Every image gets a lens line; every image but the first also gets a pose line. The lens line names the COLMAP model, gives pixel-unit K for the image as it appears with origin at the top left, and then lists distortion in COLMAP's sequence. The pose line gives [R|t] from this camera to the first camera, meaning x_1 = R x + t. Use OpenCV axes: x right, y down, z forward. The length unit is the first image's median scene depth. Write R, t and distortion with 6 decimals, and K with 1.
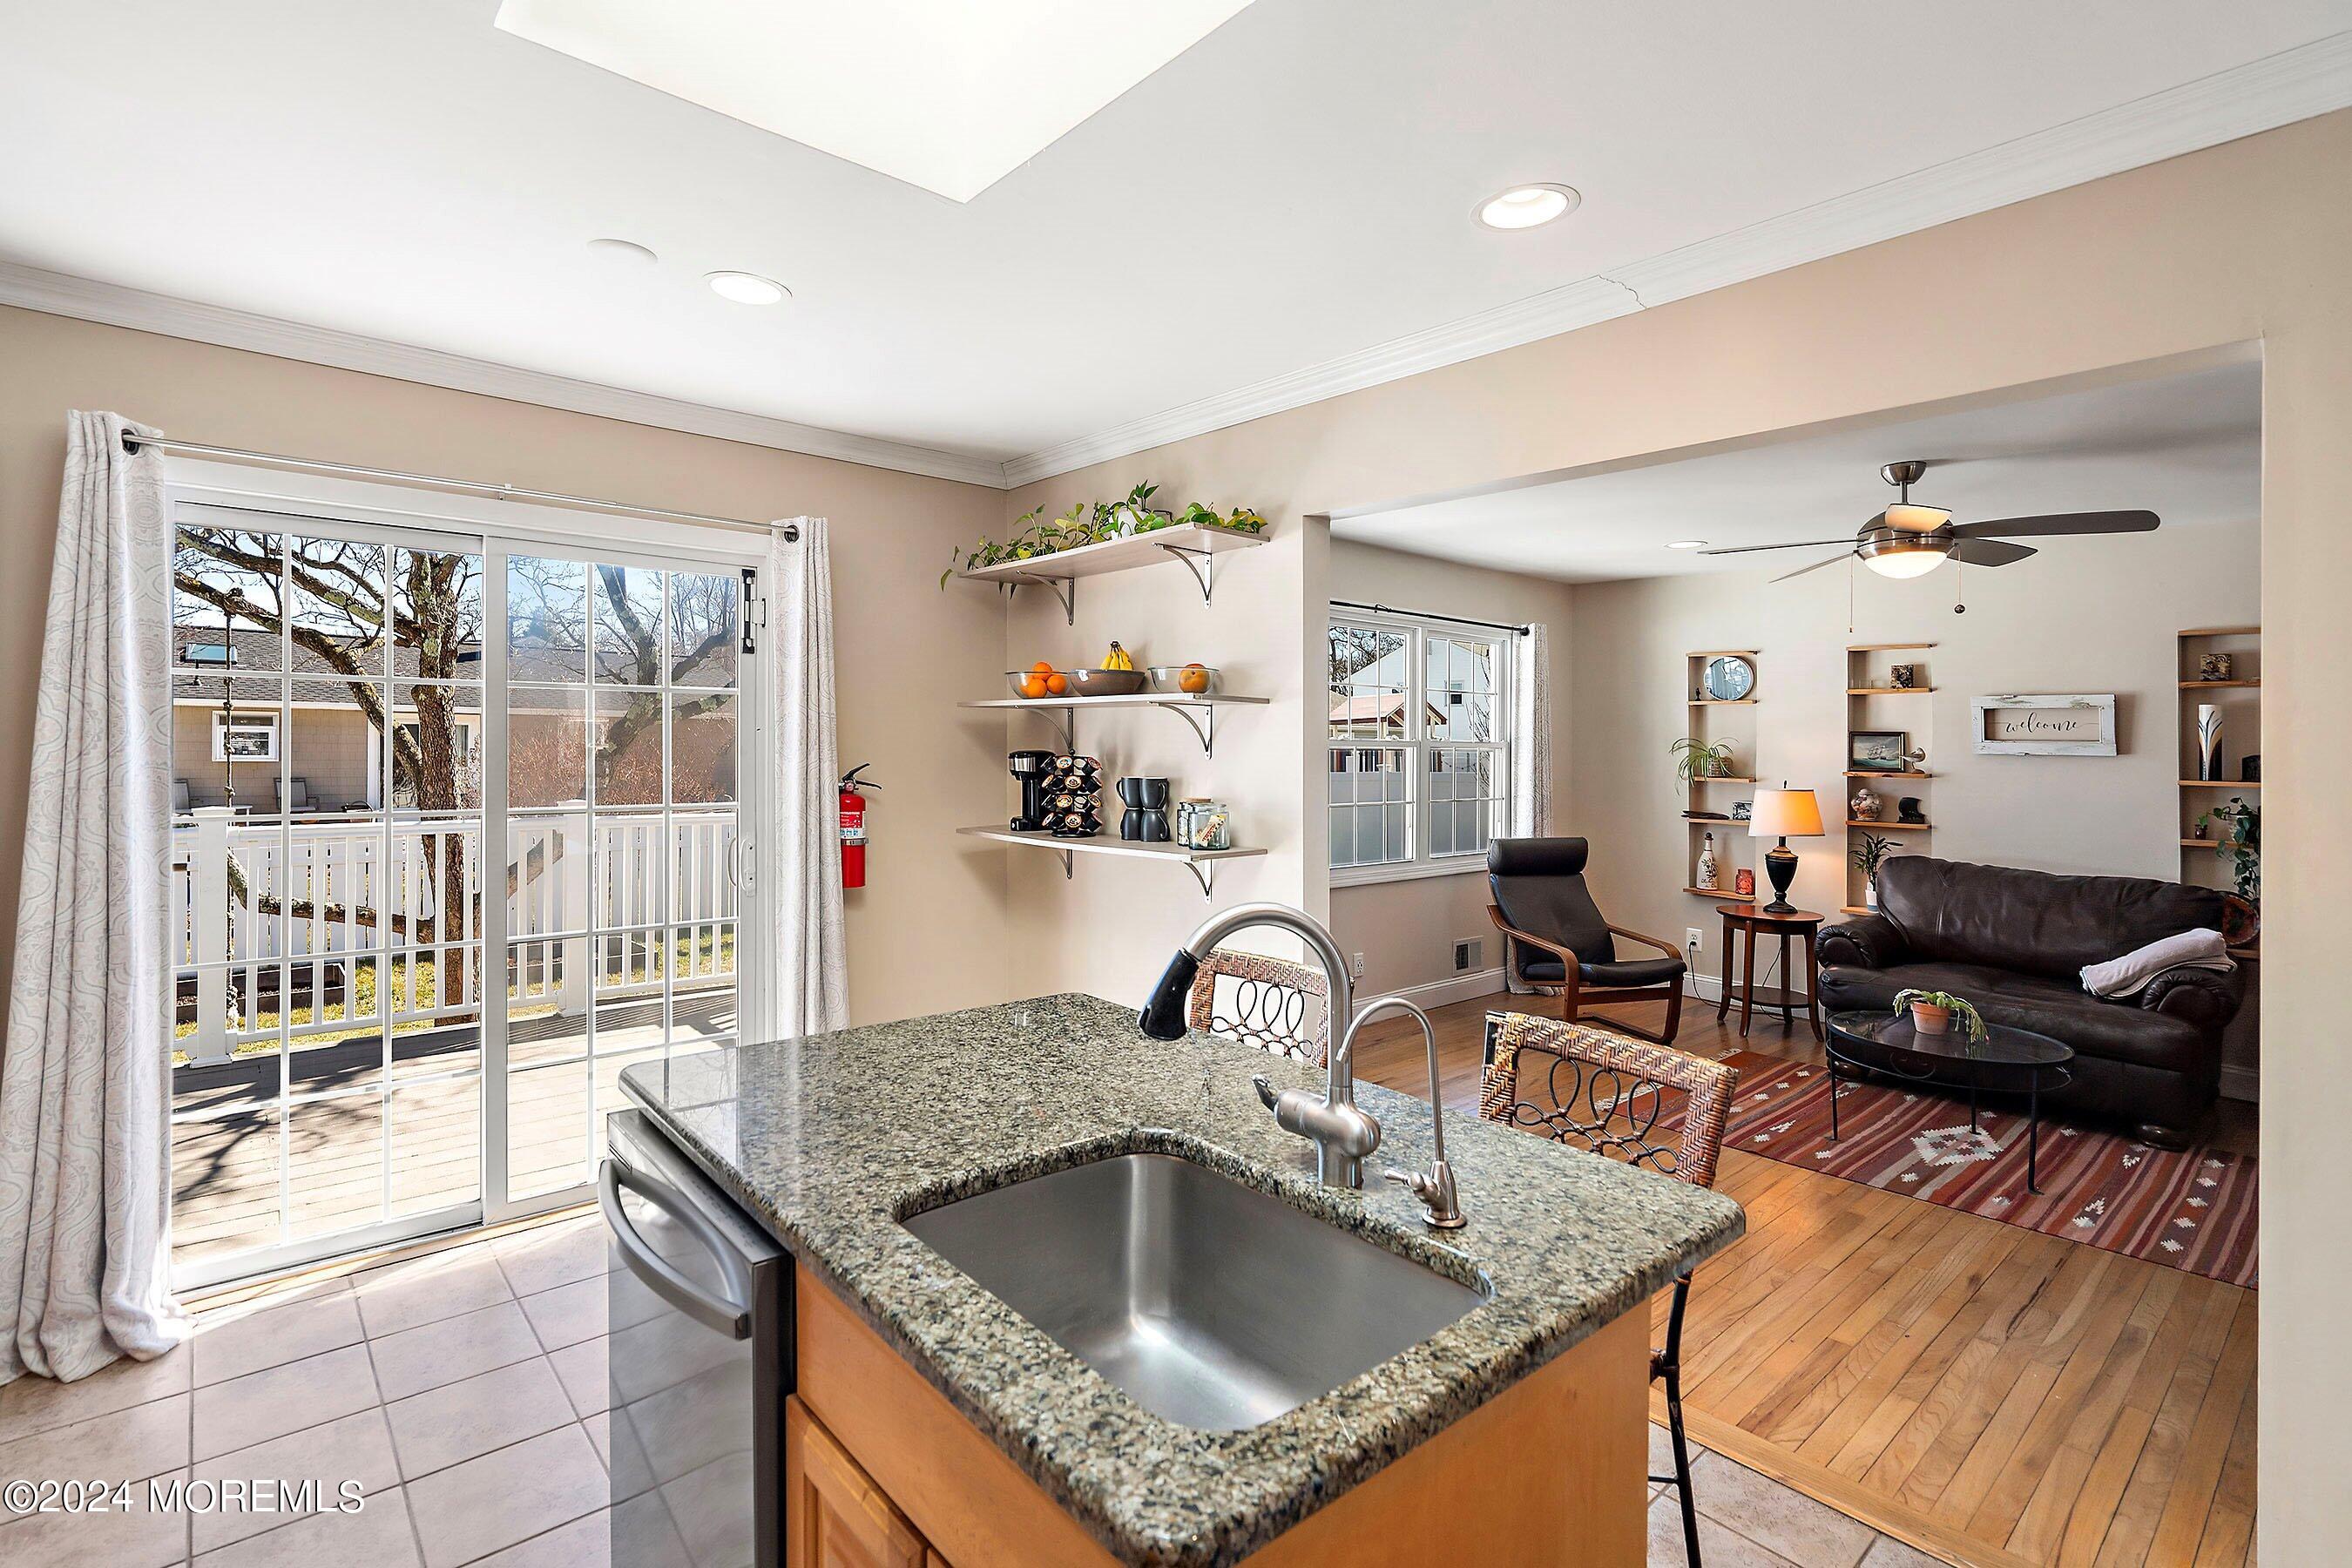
lens RADIAL K [[1102.5, 0, 1142.5], [0, 1102.5, 743.2], [0, 0, 1]] dist [-0.001126, 0.000076]
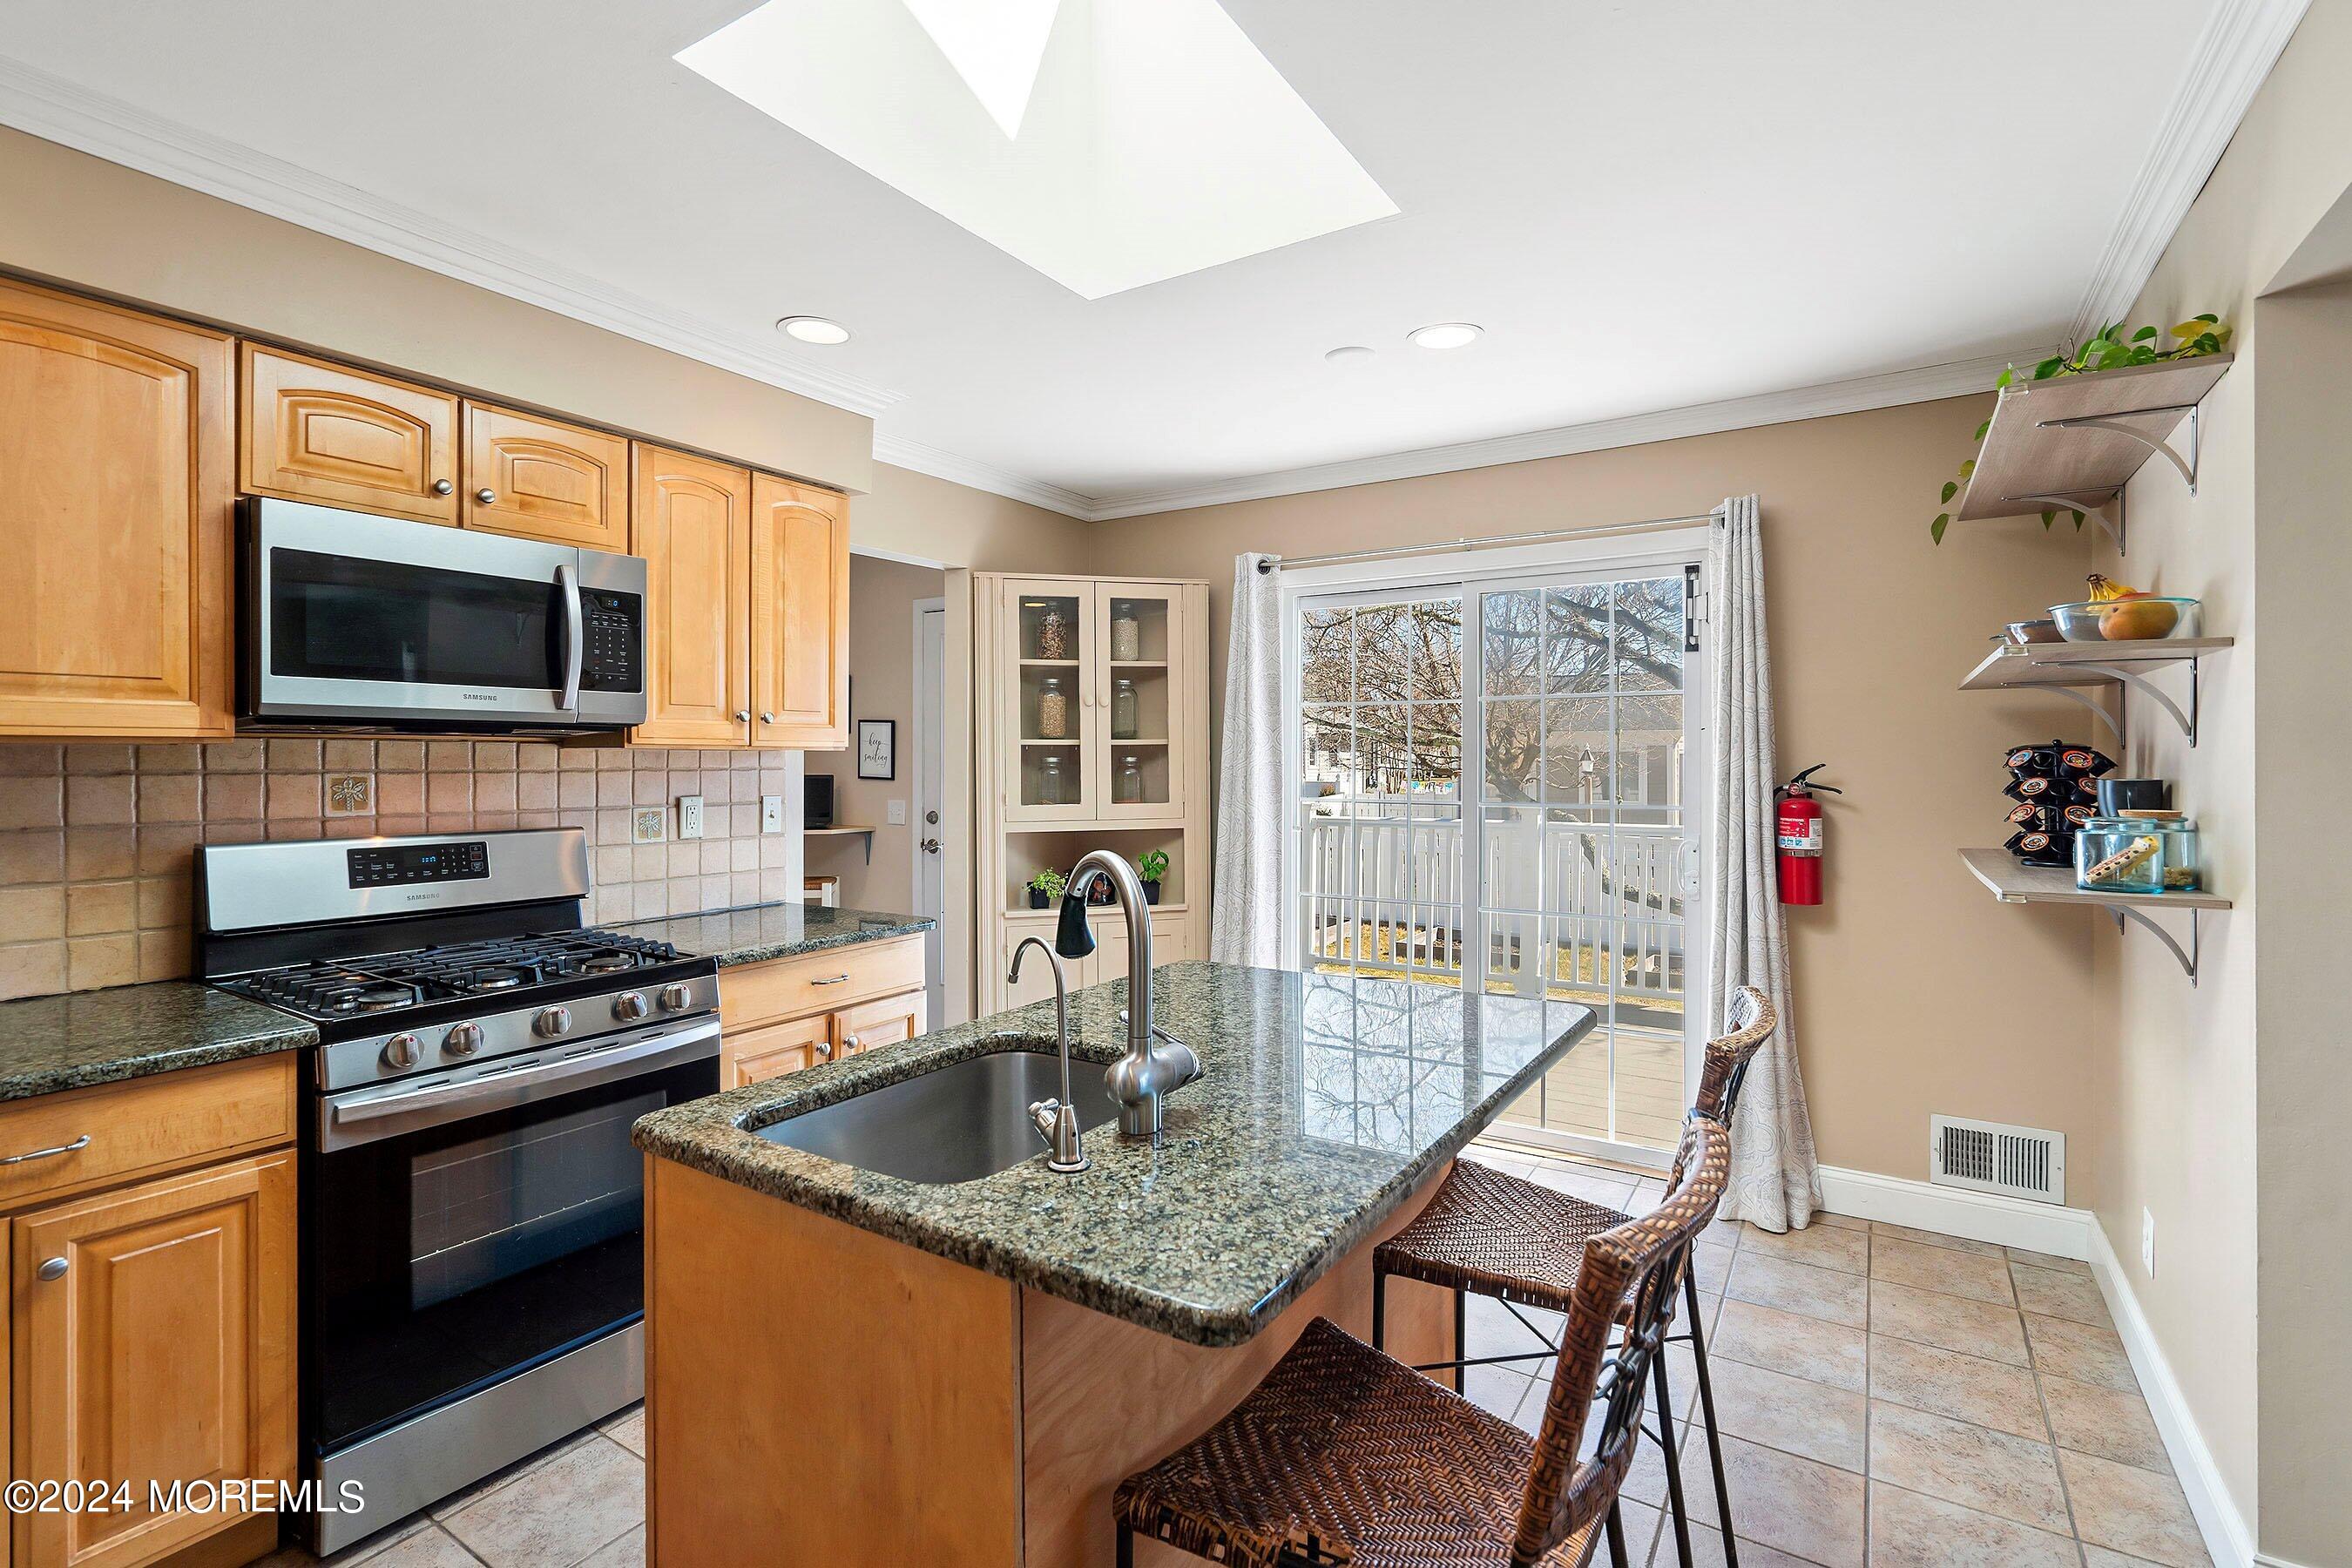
lens RADIAL K [[1094.5, 0, 1176.0], [0, 1094.5, 784.0], [0, 0, 1]] dist [-0.001160, -0.000204]
pose [[0.292374, 0.011477, -0.956235, 0.925478], [0.003399, 0.999909, 0.013040, 0.046570], [0.956298, -0.007062, 0.292308, 0.581805]]
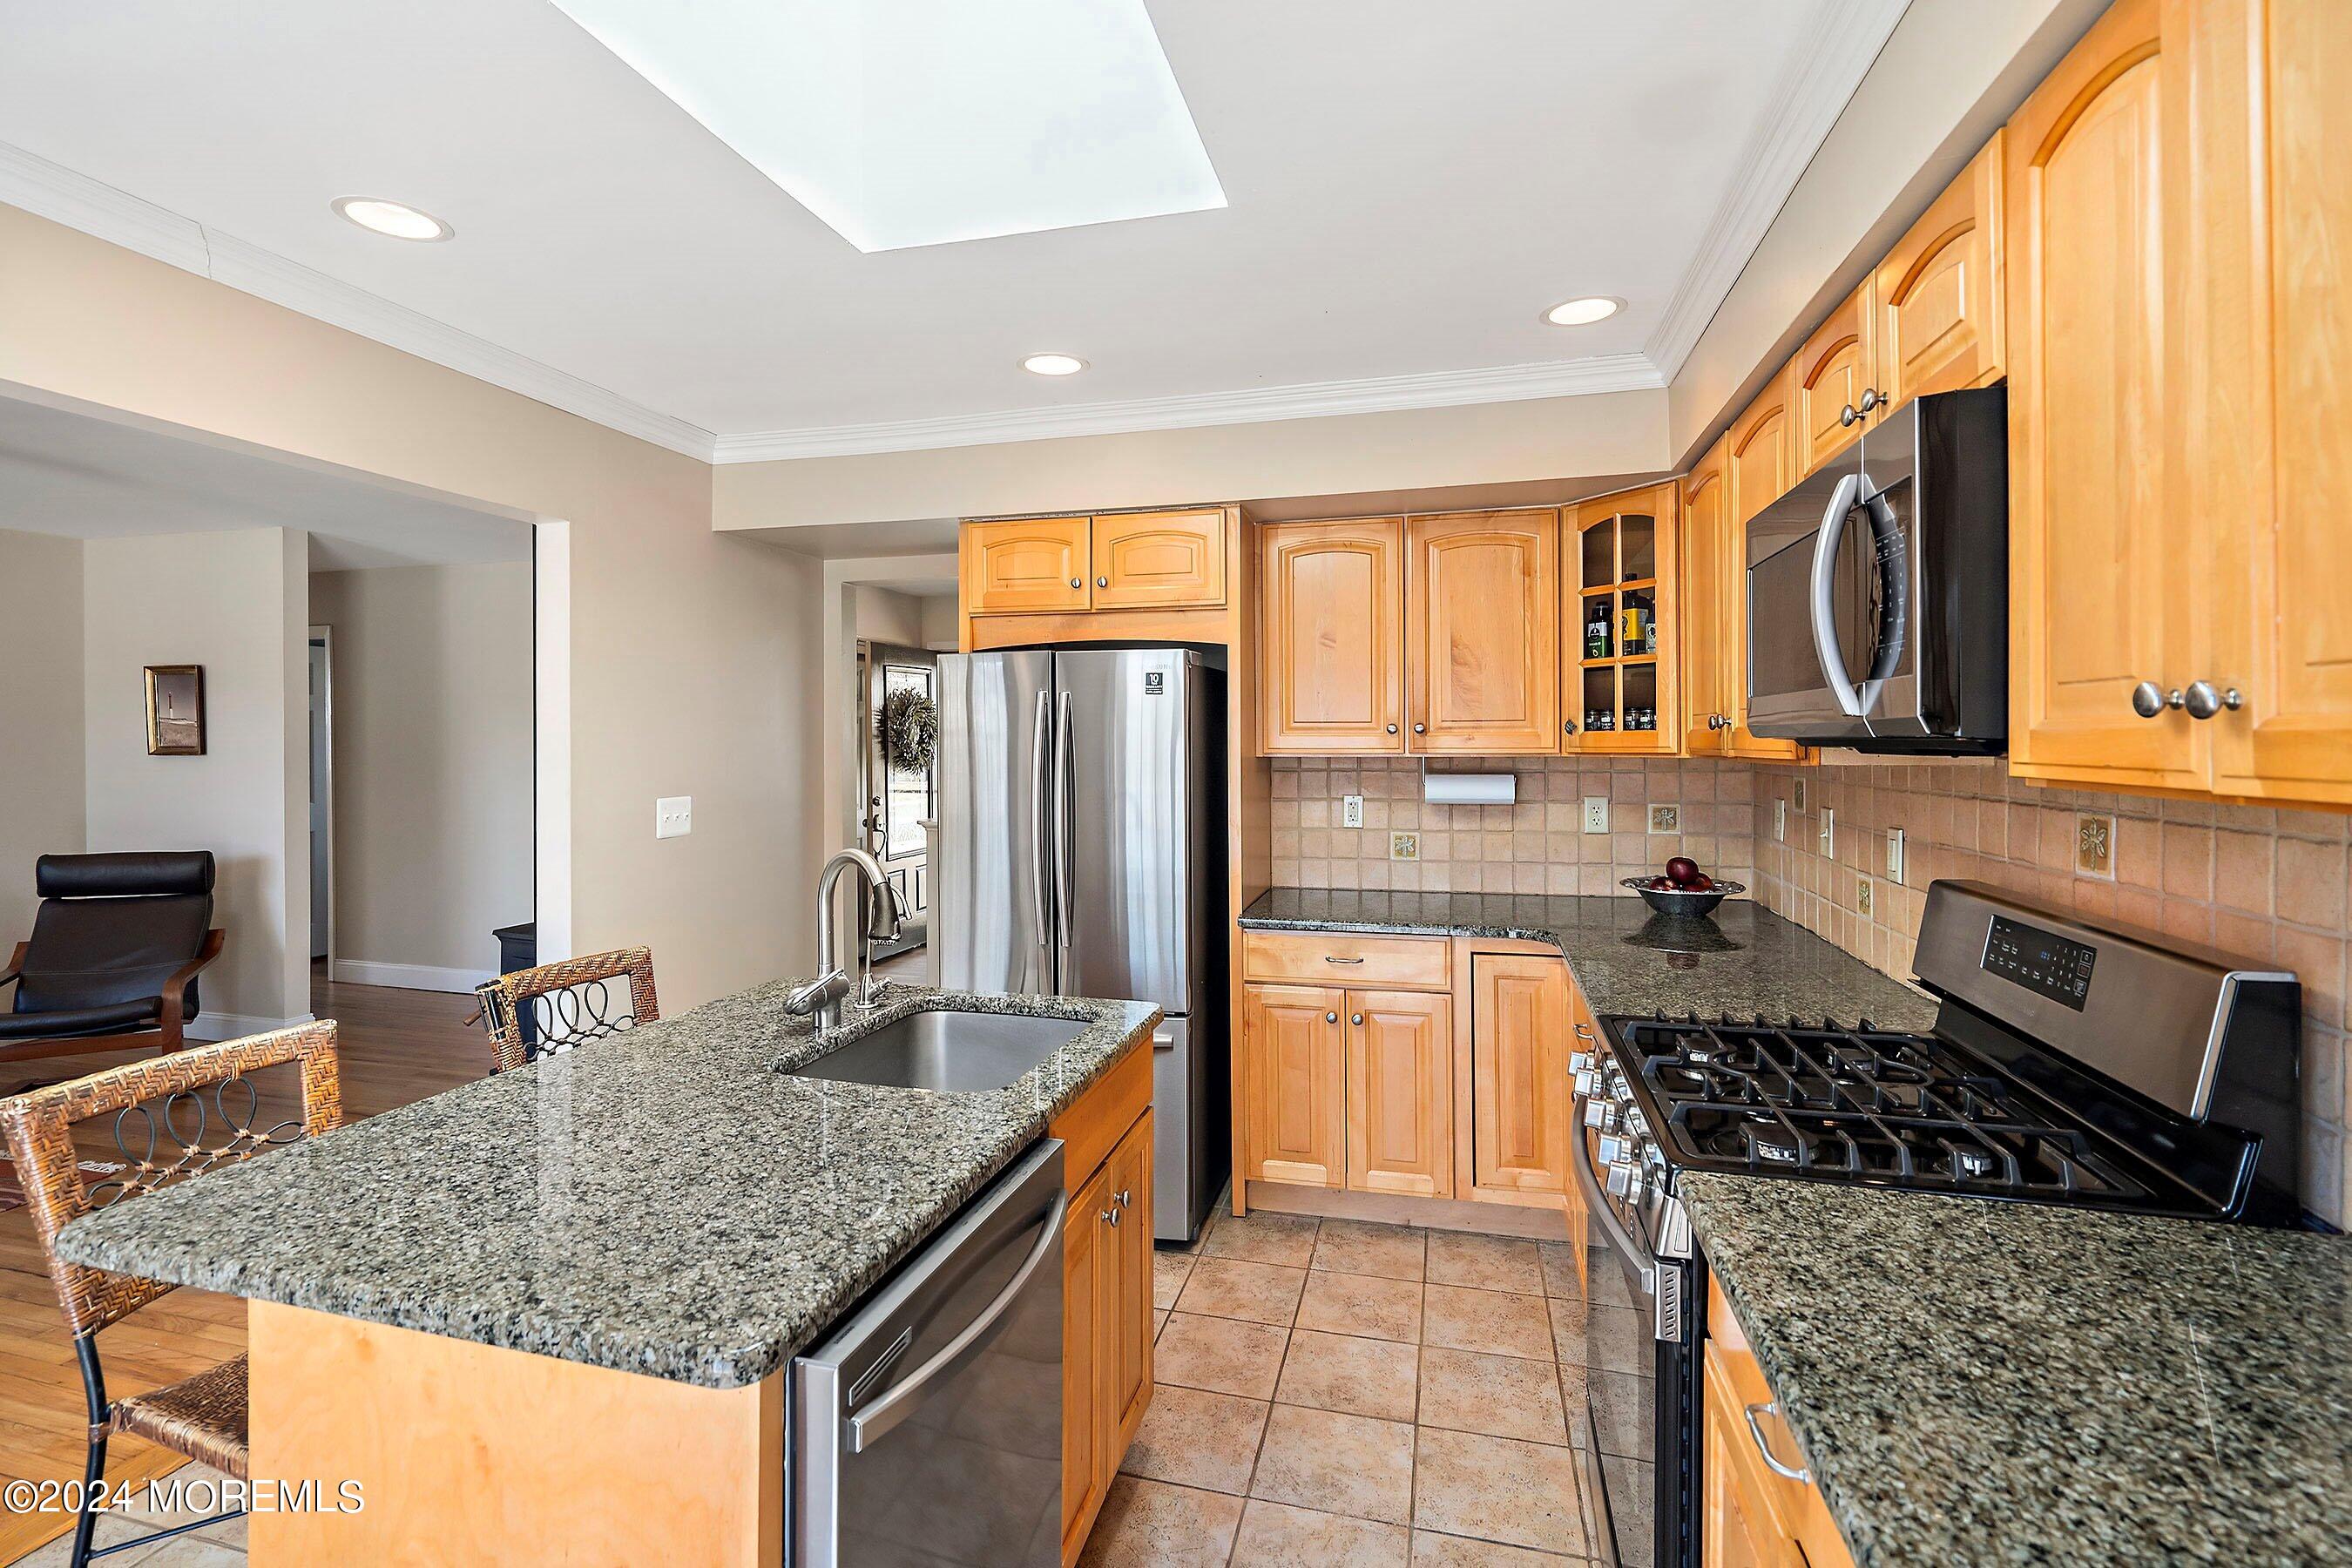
lens RADIAL K [[1102.5, 0, 1142.5], [0, 1102.5, 743.2], [0, 0, 1]] dist [-0.001126, 0.000076]
pose [[-0.558175, -0.015011, 0.829587, -1.066555], [-0.005479, 0.999881, 0.014406, -0.021330], [-0.829705, 0.003496, -0.558191, 1.176503]]
